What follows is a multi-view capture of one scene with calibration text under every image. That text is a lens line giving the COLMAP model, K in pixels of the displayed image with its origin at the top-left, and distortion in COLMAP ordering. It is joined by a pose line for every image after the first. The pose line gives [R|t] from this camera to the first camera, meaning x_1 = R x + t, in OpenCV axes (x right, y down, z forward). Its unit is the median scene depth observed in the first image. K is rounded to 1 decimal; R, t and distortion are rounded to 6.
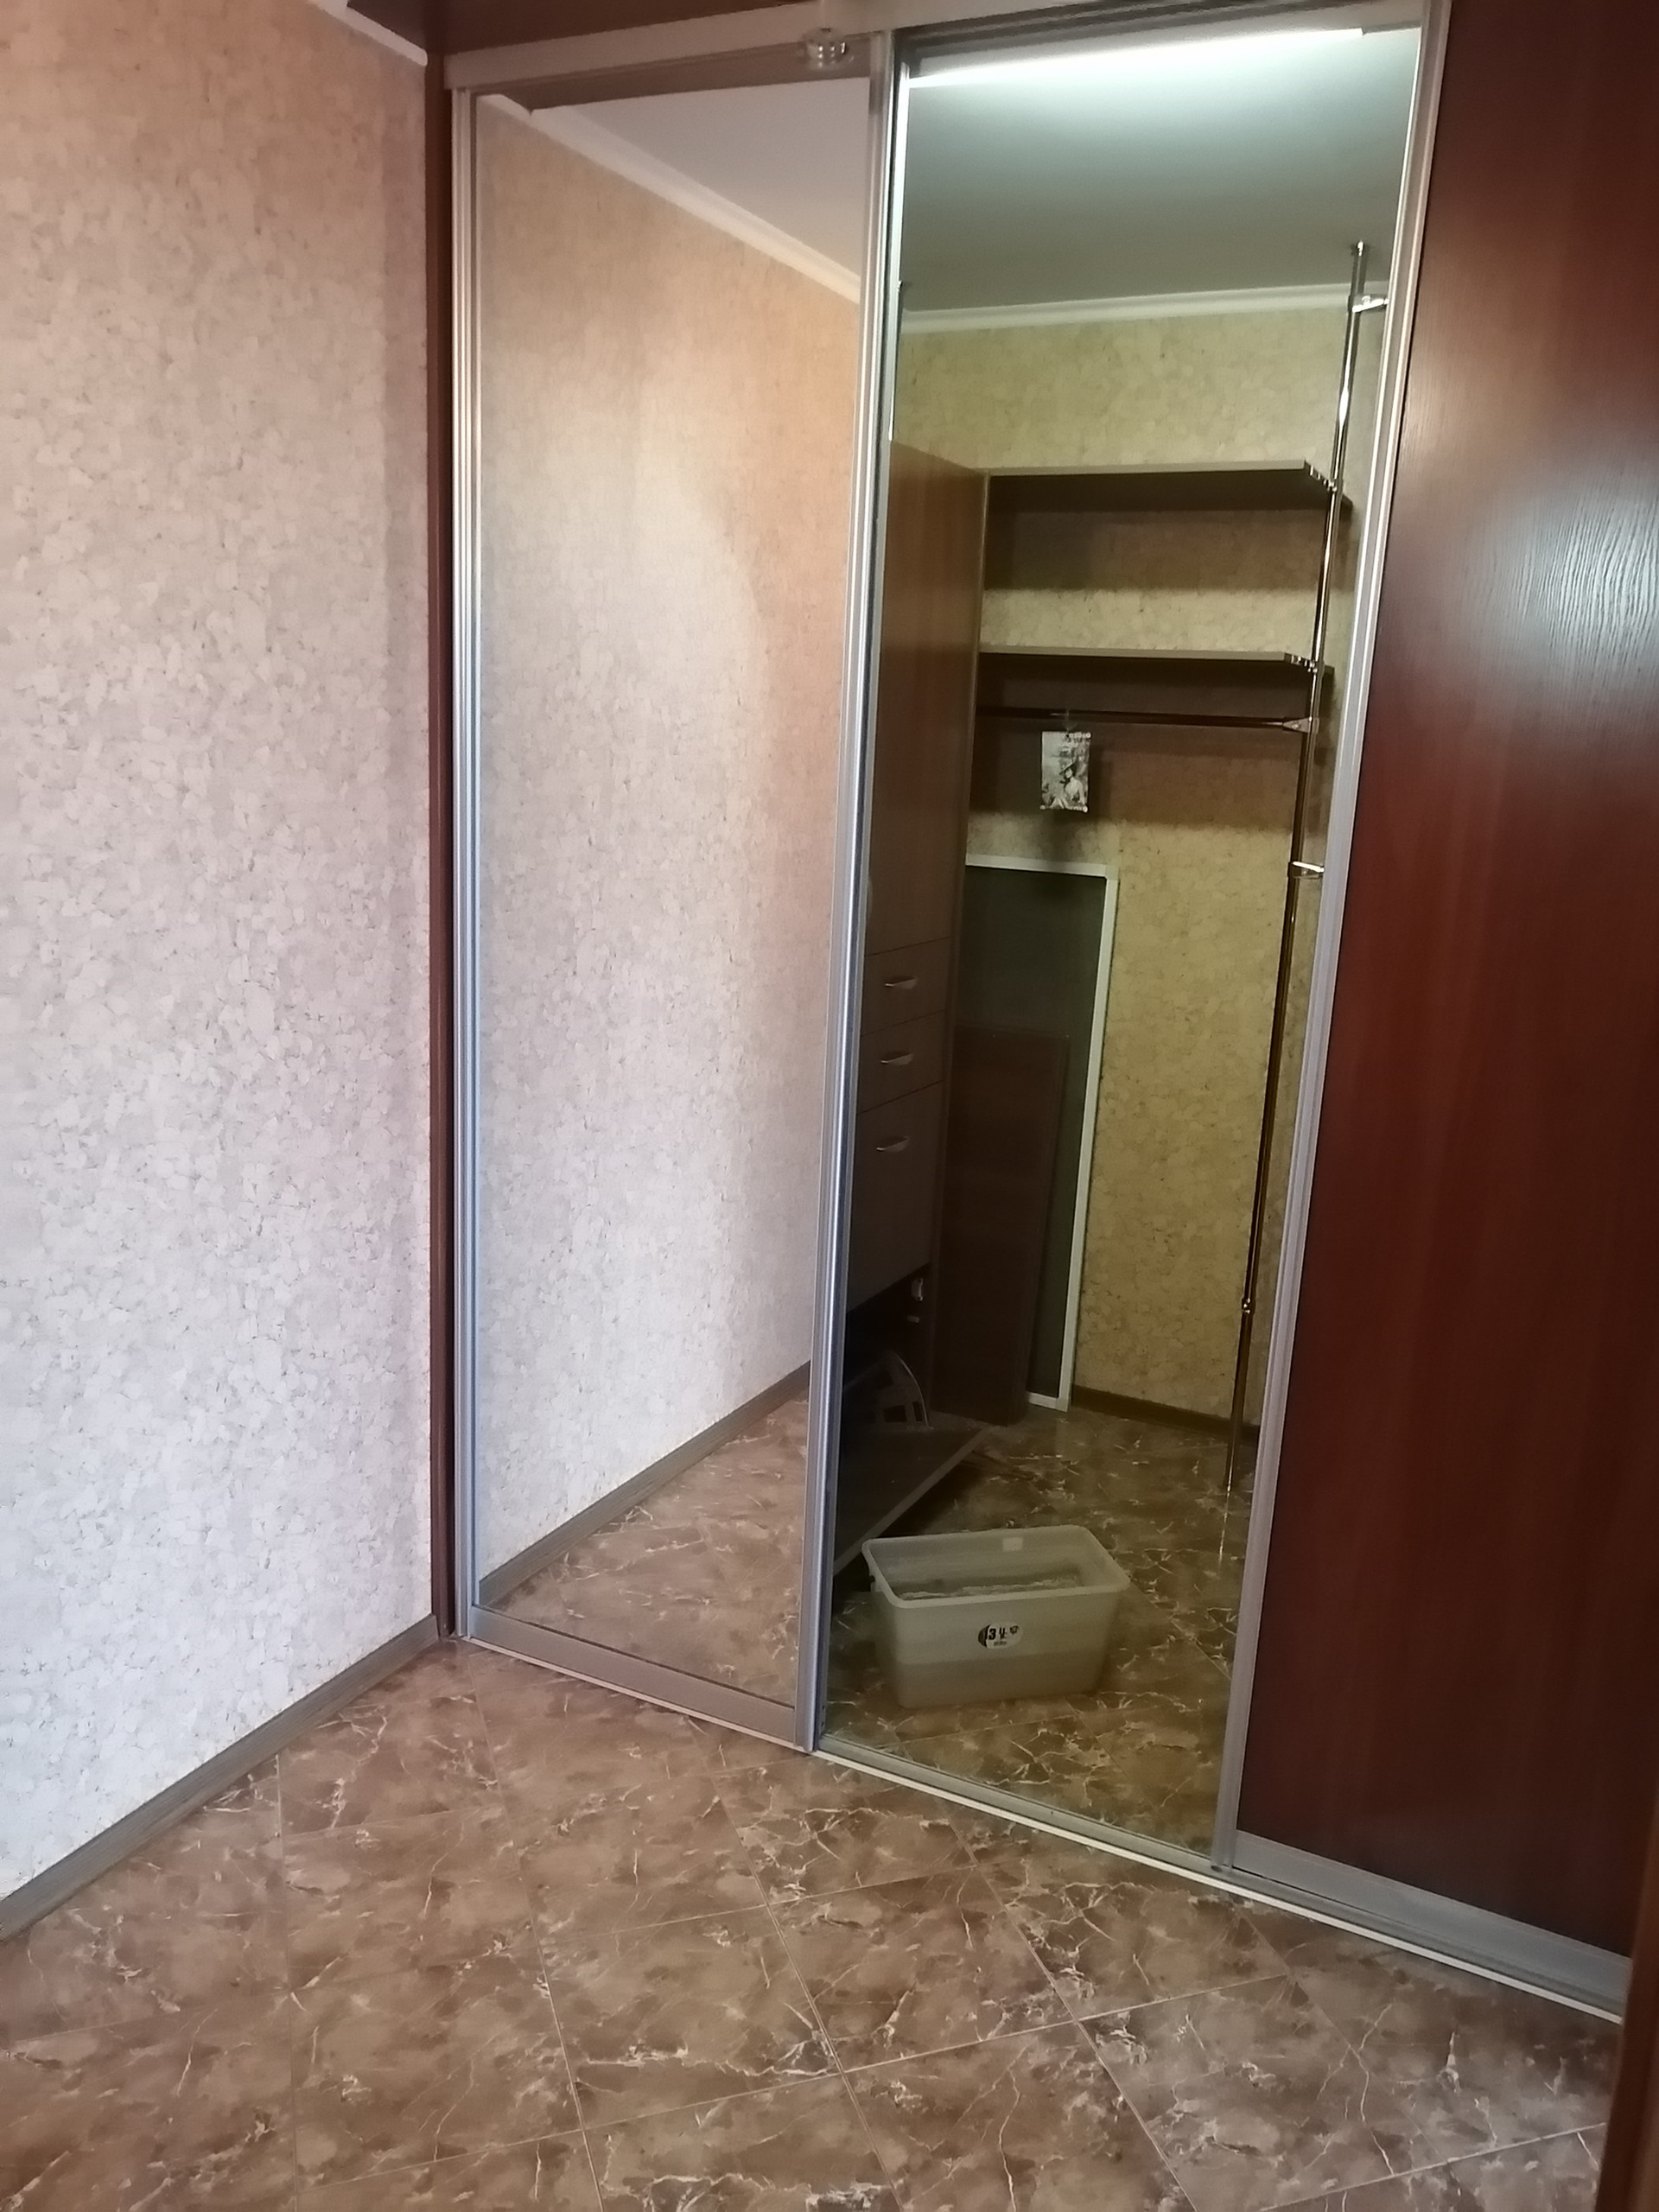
lens RADIAL K [[1747.5, 0, 830.3], [0, 1747.5, 1117.7], [0, 0, 1]] dist [-0.018281, 0.054017]
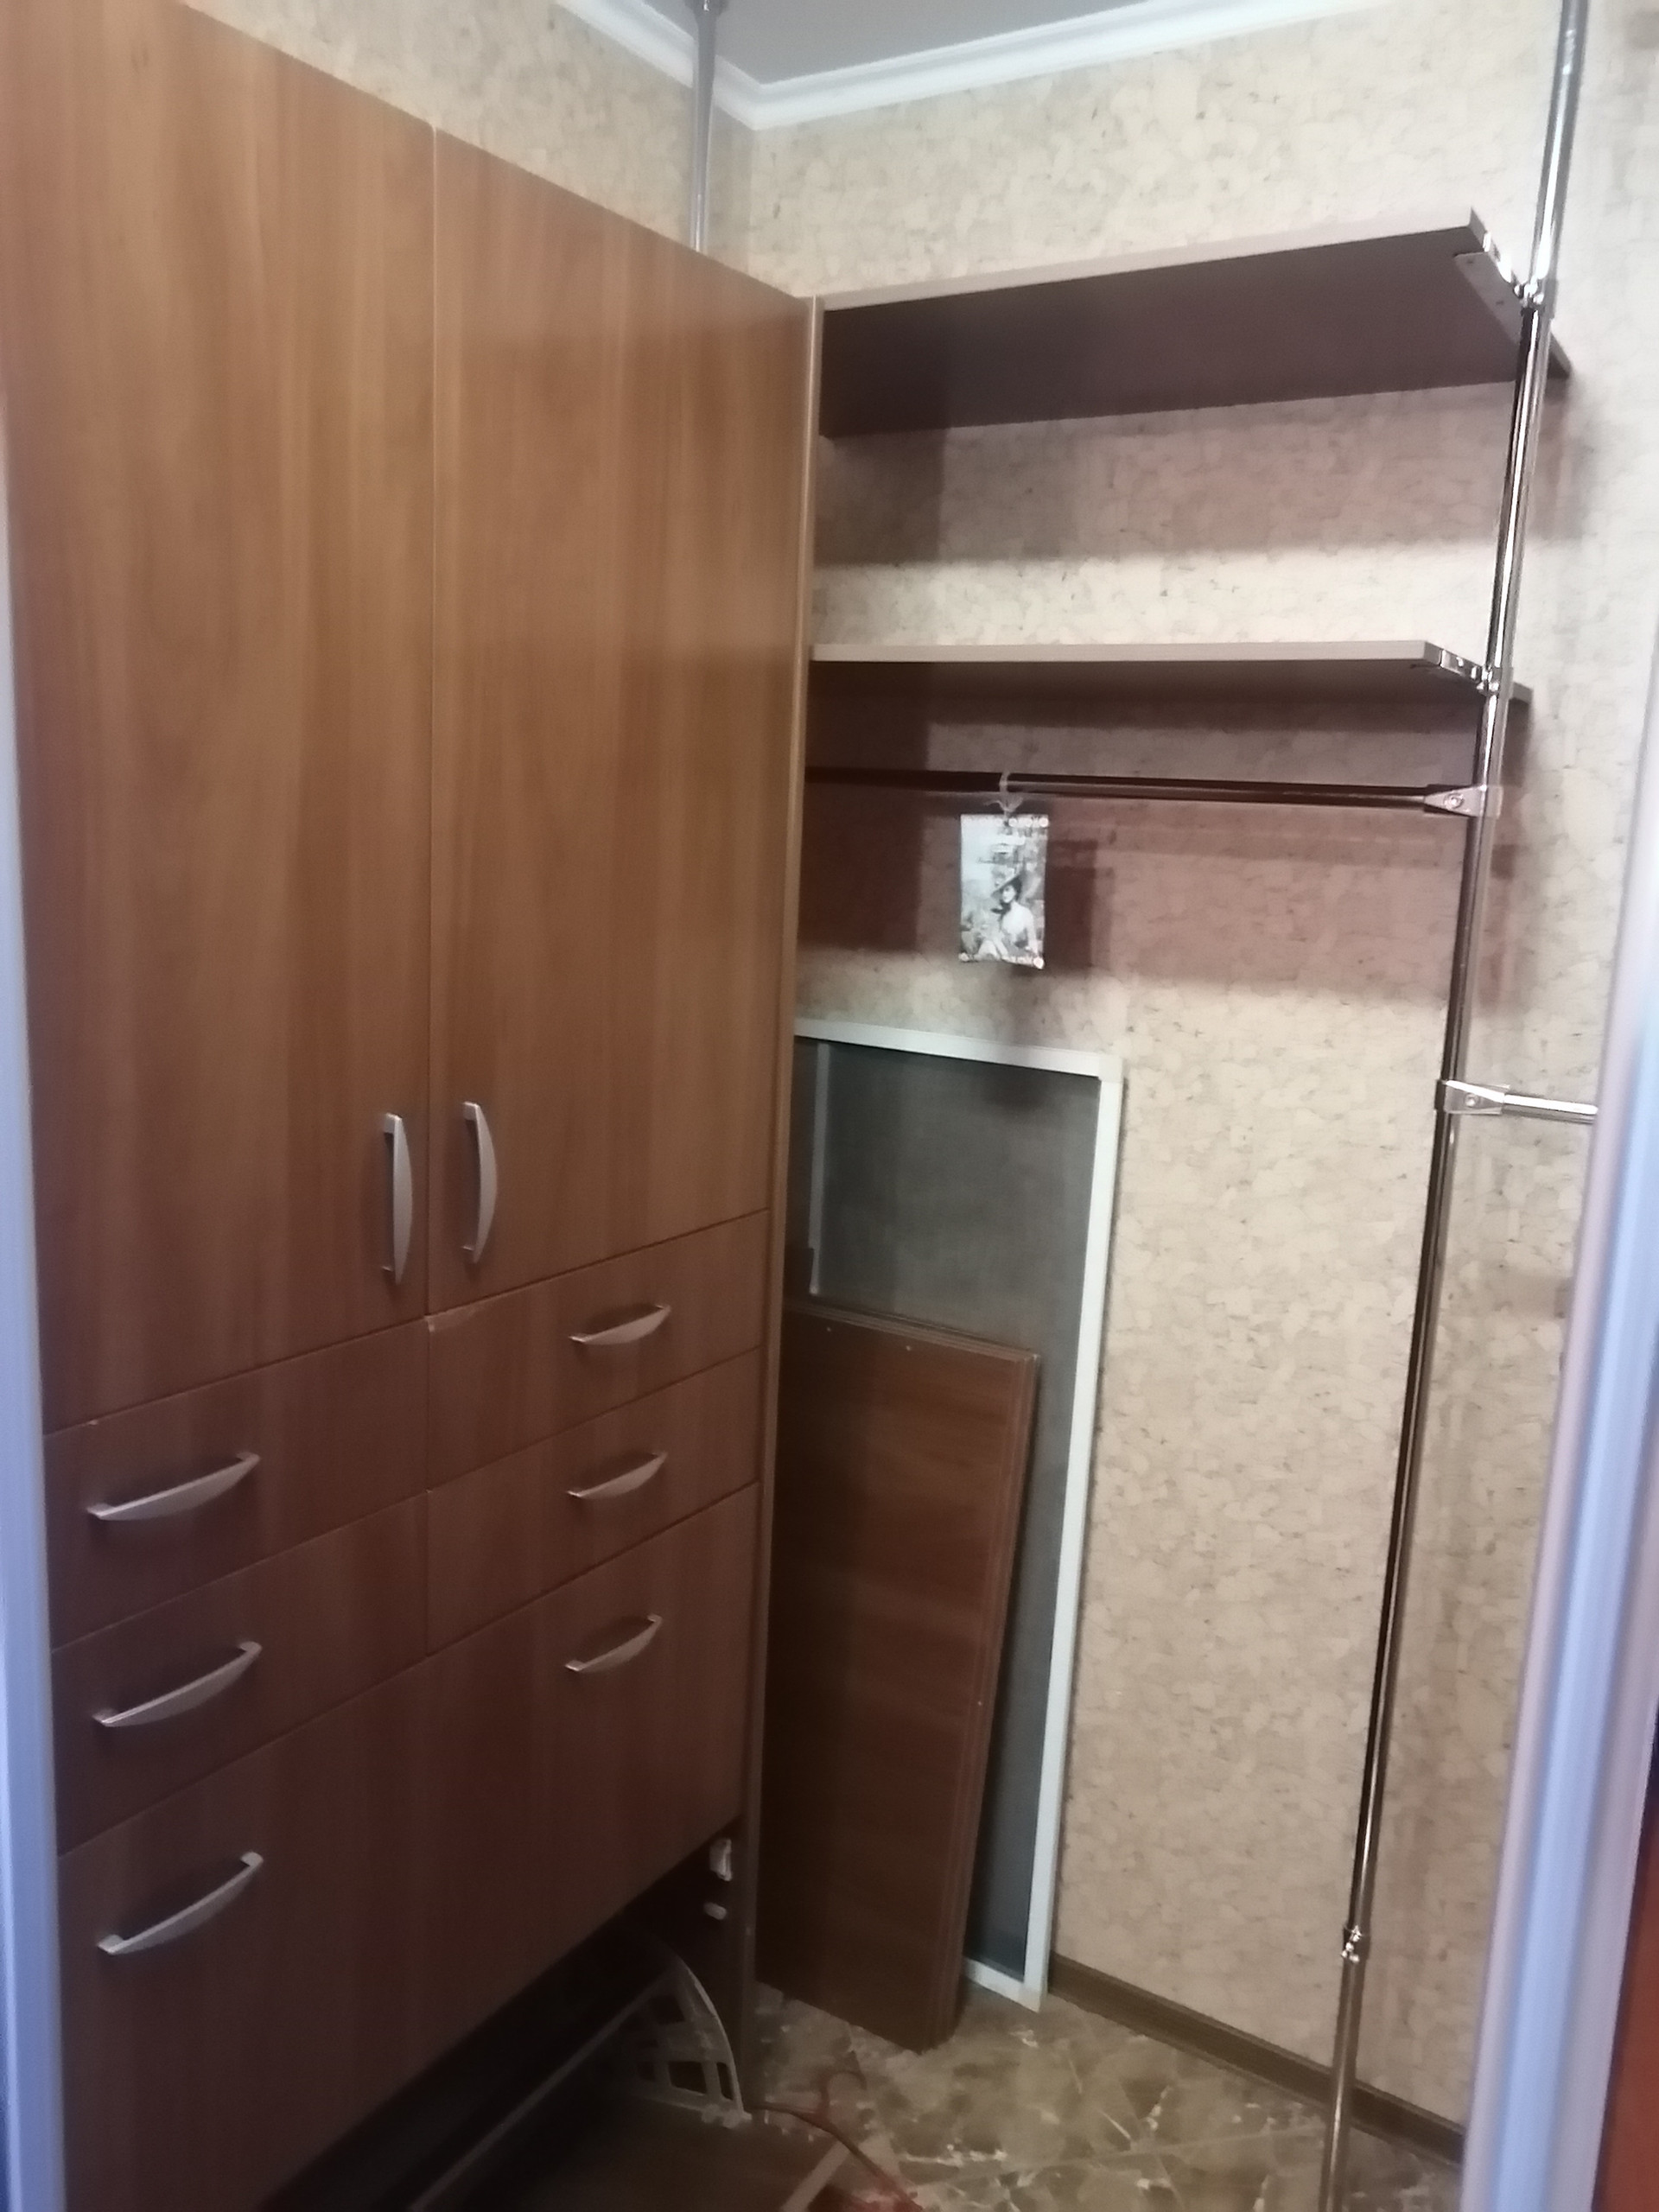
lens RADIAL K [[1747.5, 0, 837.5], [0, 1747.5, 1111.4], [0, 0, 1]] dist [-0.018281, 0.054017]
pose [[0.996084, 0.013482, -0.087381, 0.125957], [-0.017518, 0.998807, -0.045579, -0.102533], [0.086662, 0.046931, 0.995132, 0.455649]]
